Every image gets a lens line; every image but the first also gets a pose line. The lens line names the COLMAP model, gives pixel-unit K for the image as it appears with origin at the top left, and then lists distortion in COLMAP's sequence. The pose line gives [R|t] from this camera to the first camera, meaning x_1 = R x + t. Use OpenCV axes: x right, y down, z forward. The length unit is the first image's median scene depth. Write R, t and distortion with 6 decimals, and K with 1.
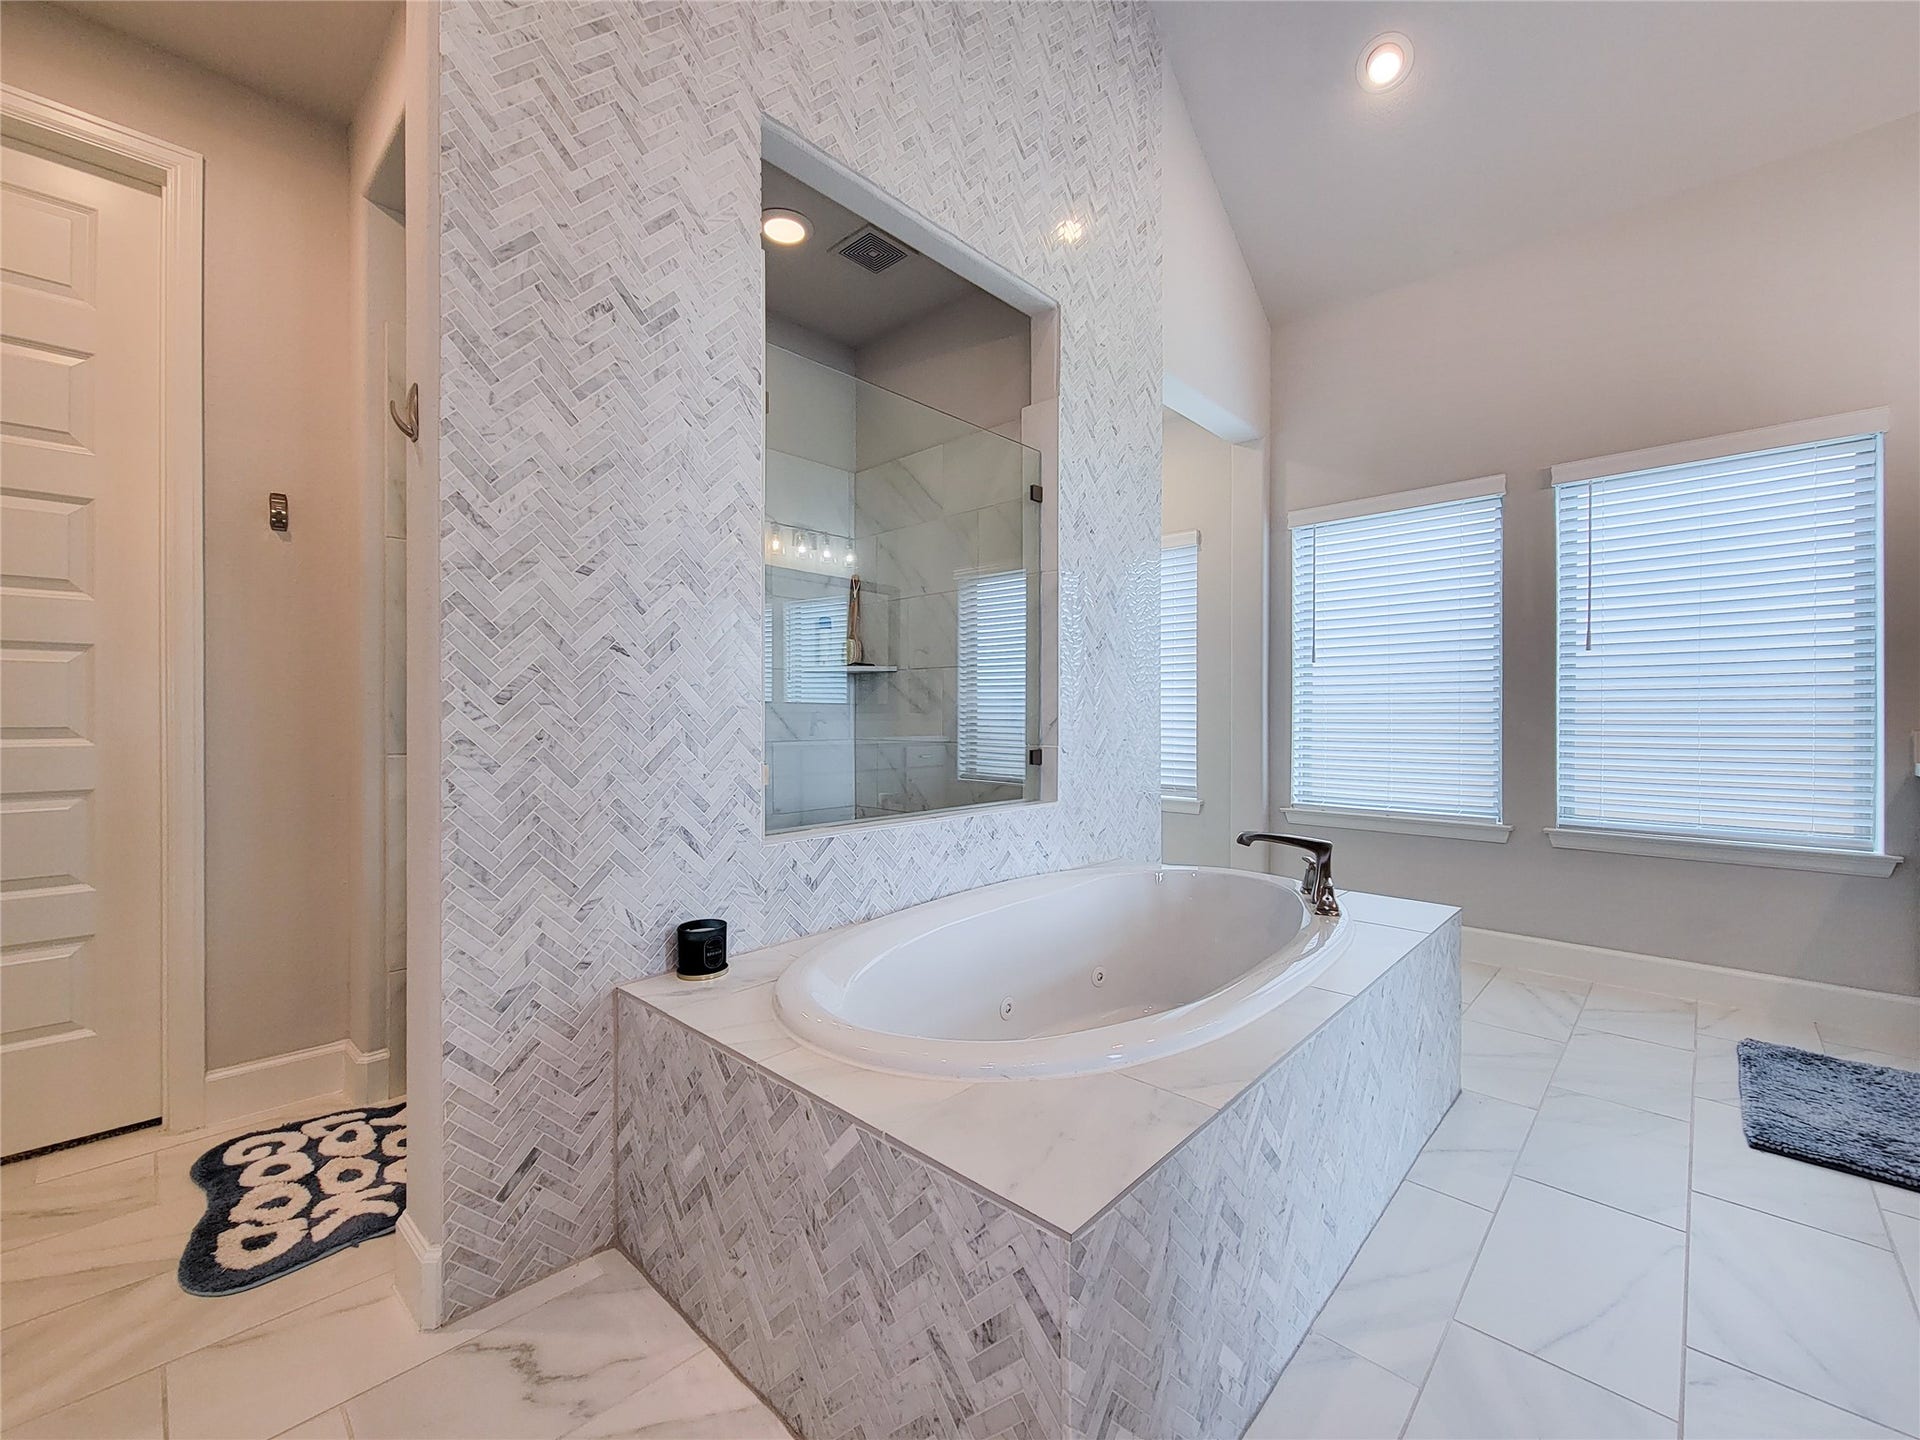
lens RADIAL K [[793.2, 0, 952.5], [0, 793.2, 725.8], [0, 0, 1]] dist [0.002698, -0.003320]
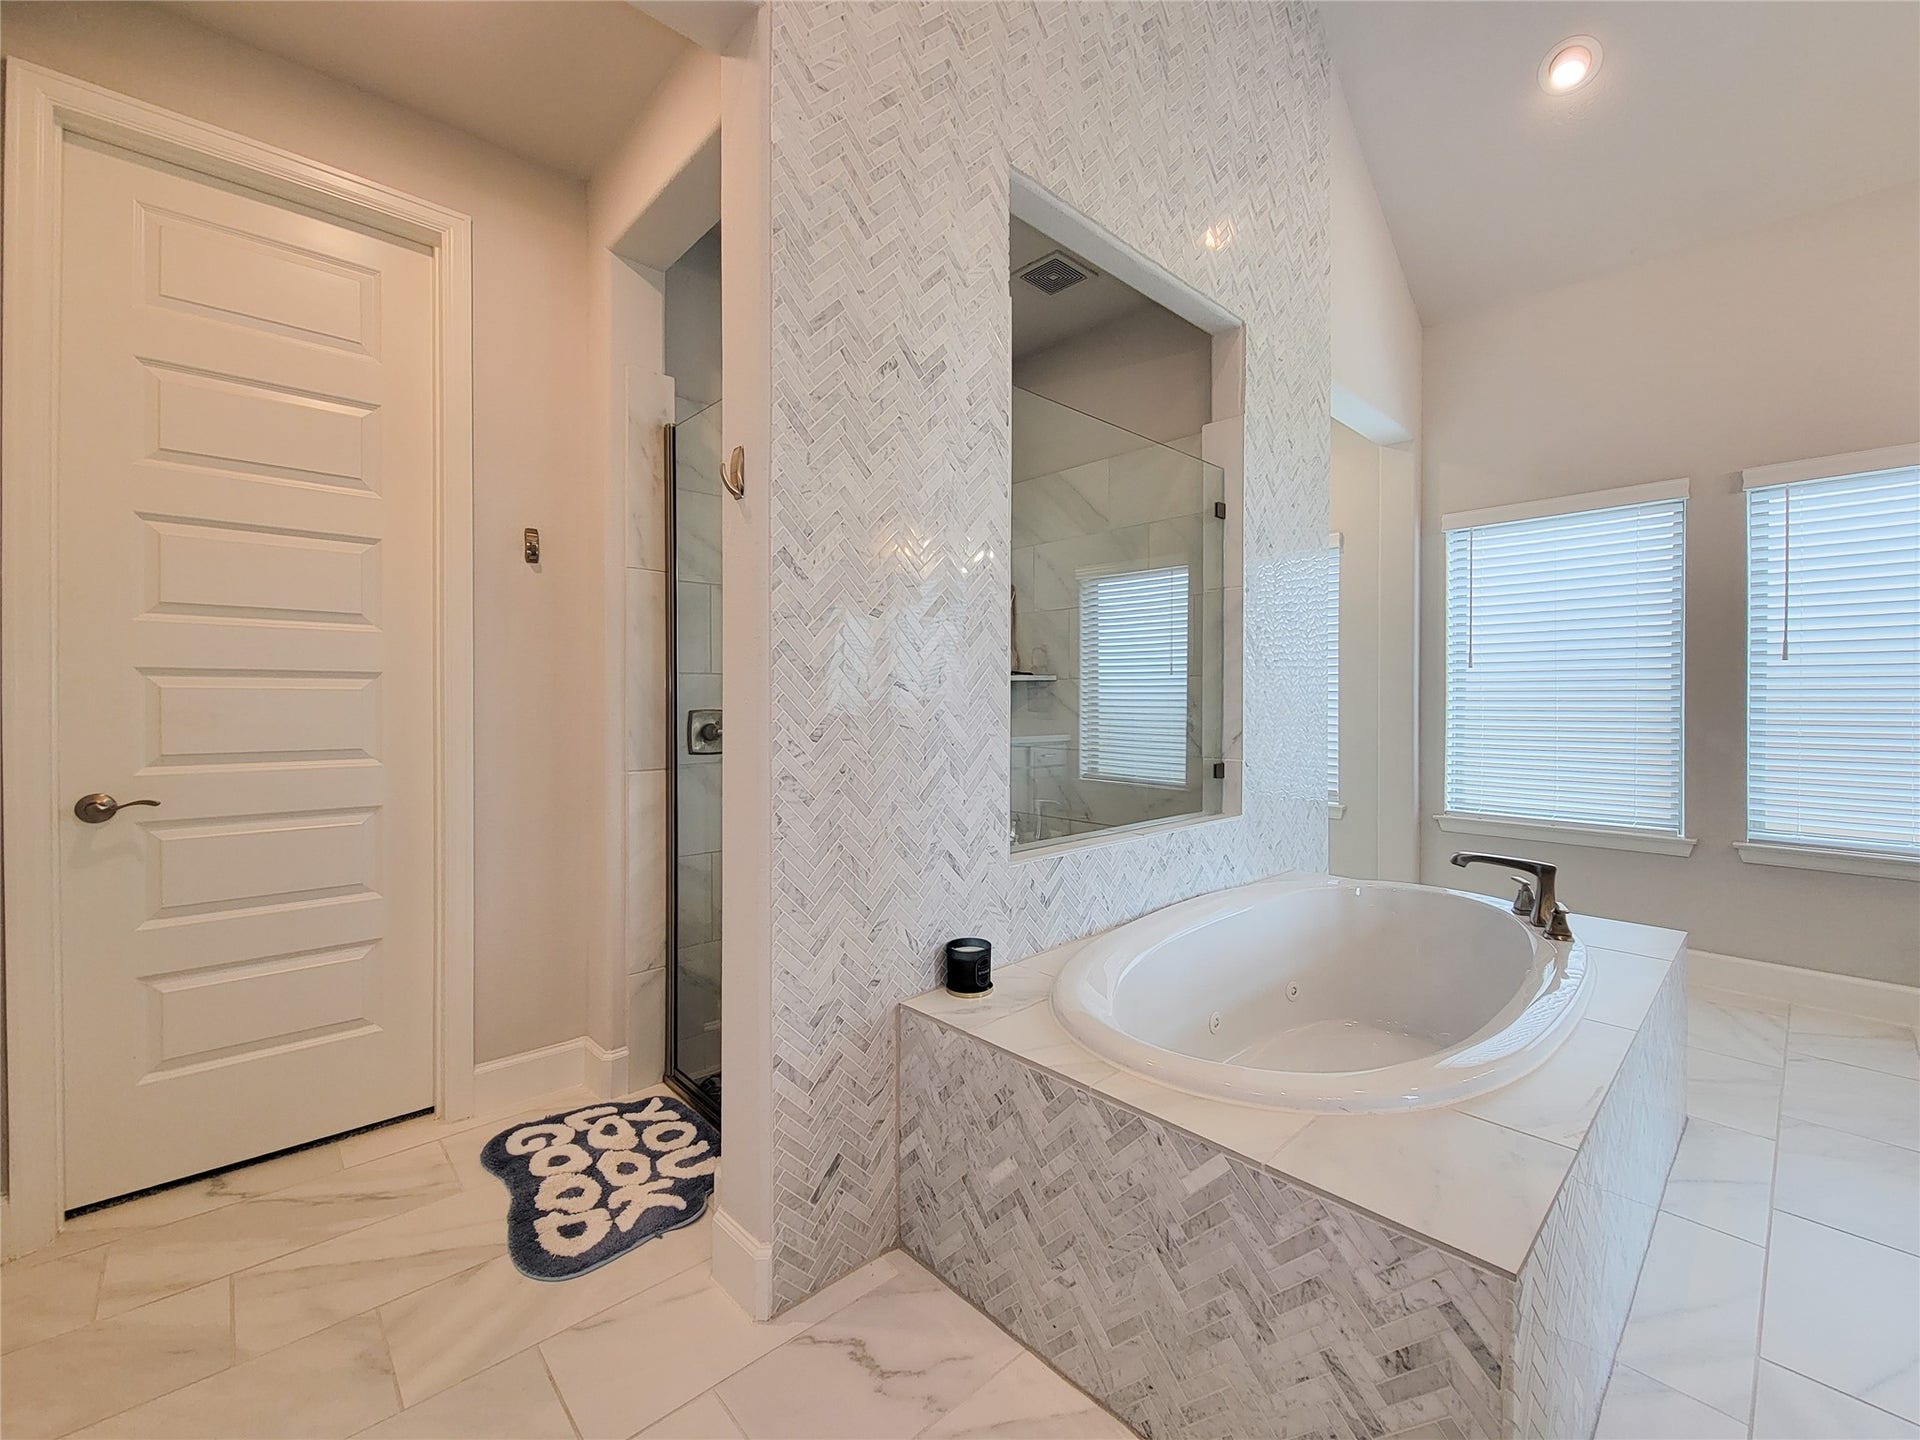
lens RADIAL K [[795.6, 0, 976.8], [0, 795.6, 715.1], [0, 0, 1]] dist [0.001940, -0.002040]
pose [[0.998173, 0.000772, -0.060412, -0.225394], [-0.000732, 1.000000, 0.000680, -0.050739], [0.060412, -0.000634, 0.998173, -0.051042]]
